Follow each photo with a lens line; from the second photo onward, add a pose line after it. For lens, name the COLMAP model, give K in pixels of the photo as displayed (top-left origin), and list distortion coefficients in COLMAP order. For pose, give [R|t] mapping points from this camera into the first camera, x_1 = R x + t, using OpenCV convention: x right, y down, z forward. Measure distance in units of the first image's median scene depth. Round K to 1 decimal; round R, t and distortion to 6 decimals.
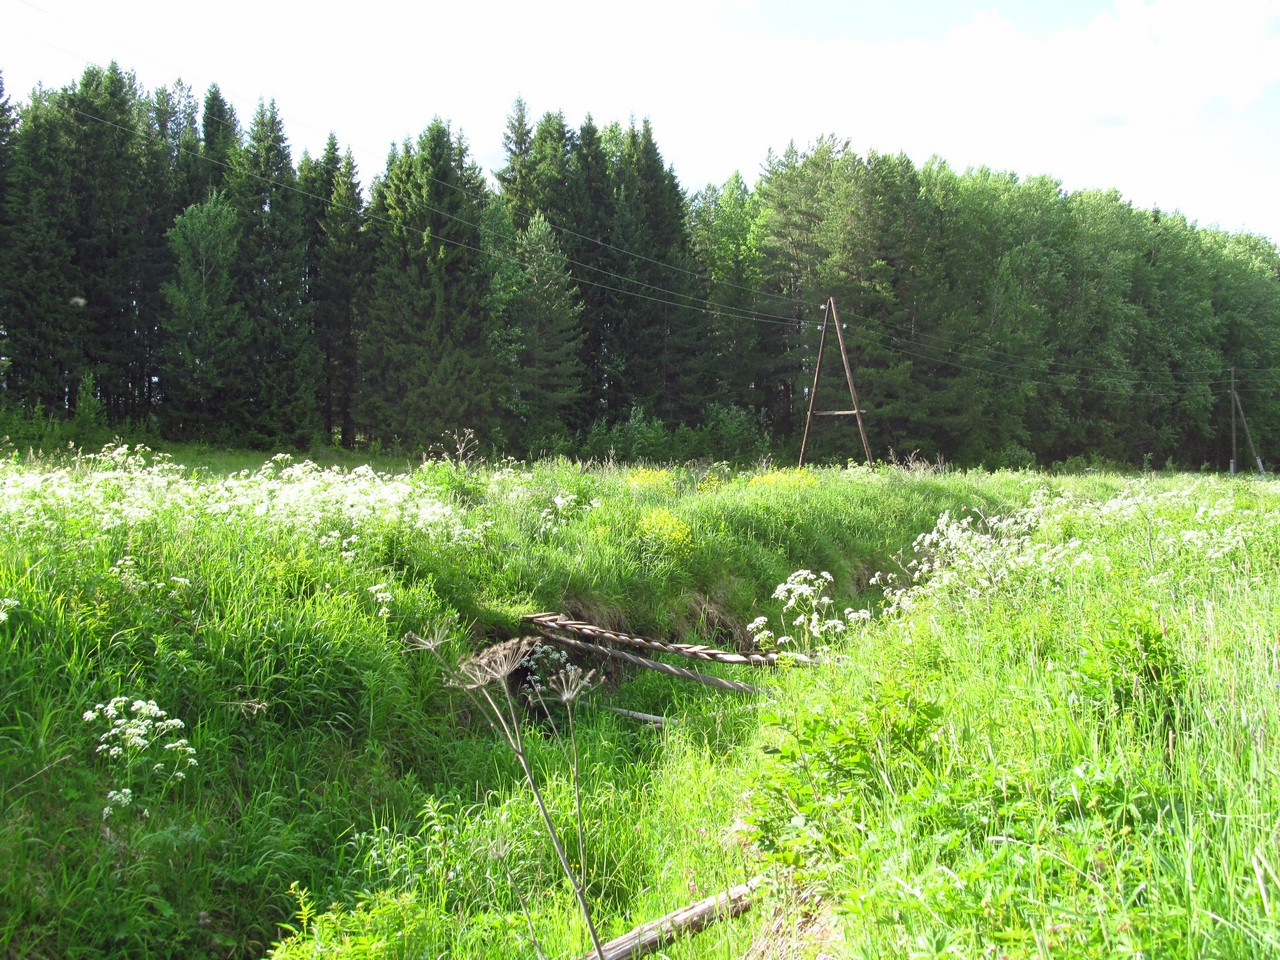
lens RADIAL K [[1626.3, 0, 640.0], [0, 1626.3, 480.0], [0, 0, 1]] dist [-0.022090, -0.006194]
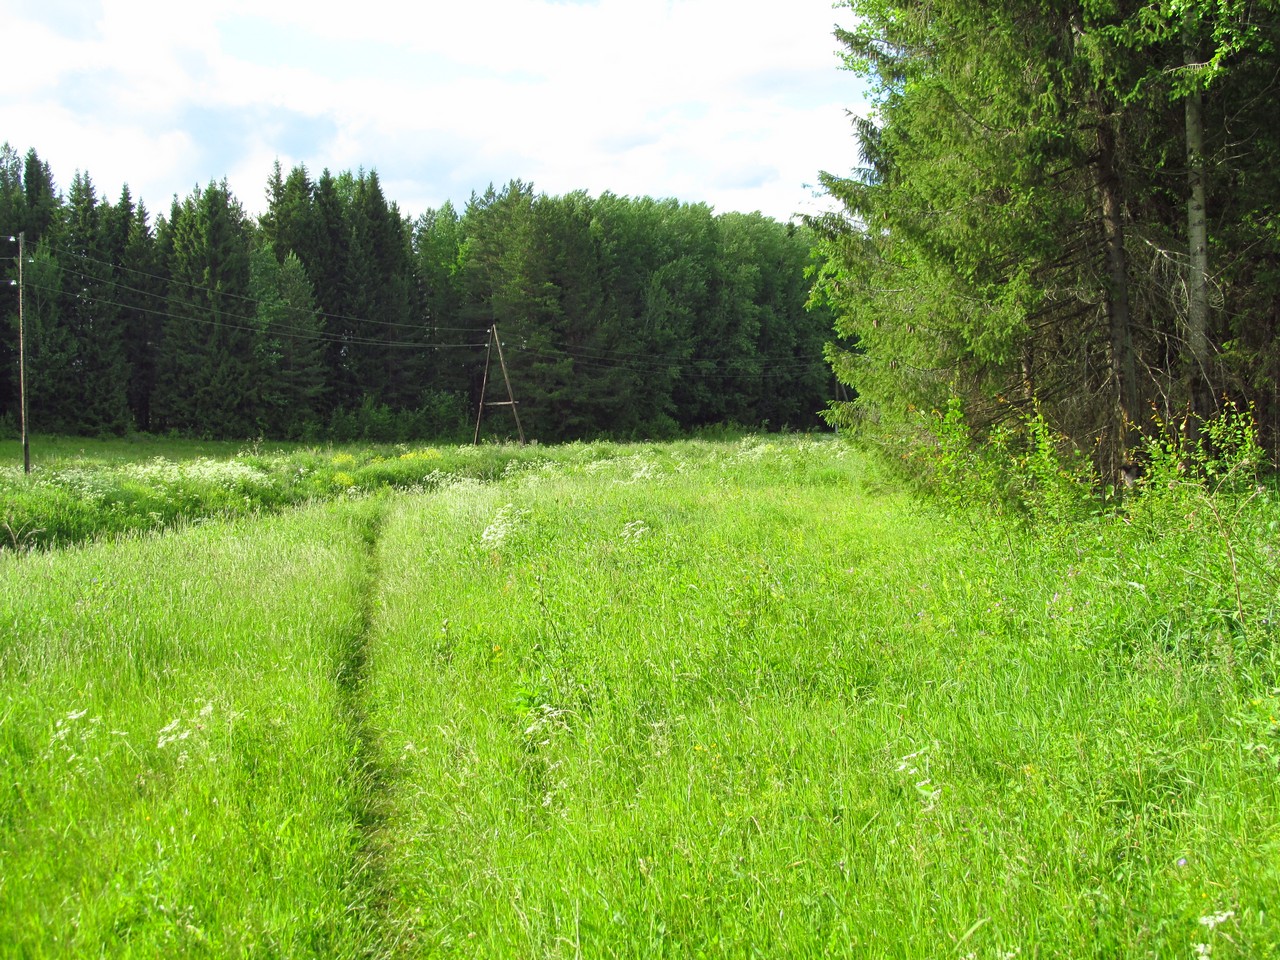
lens RADIAL K [[1587.6, 0, 640.0], [0, 1587.6, 480.0], [0, 0, 1]] dist [-0.103083, 0.032147]
pose [[0.988288, -0.025607, 0.150436, 0.020800], [0.021869, 0.999411, 0.026450, -0.005315], [-0.151025, -0.022851, 0.988266, -0.310676]]
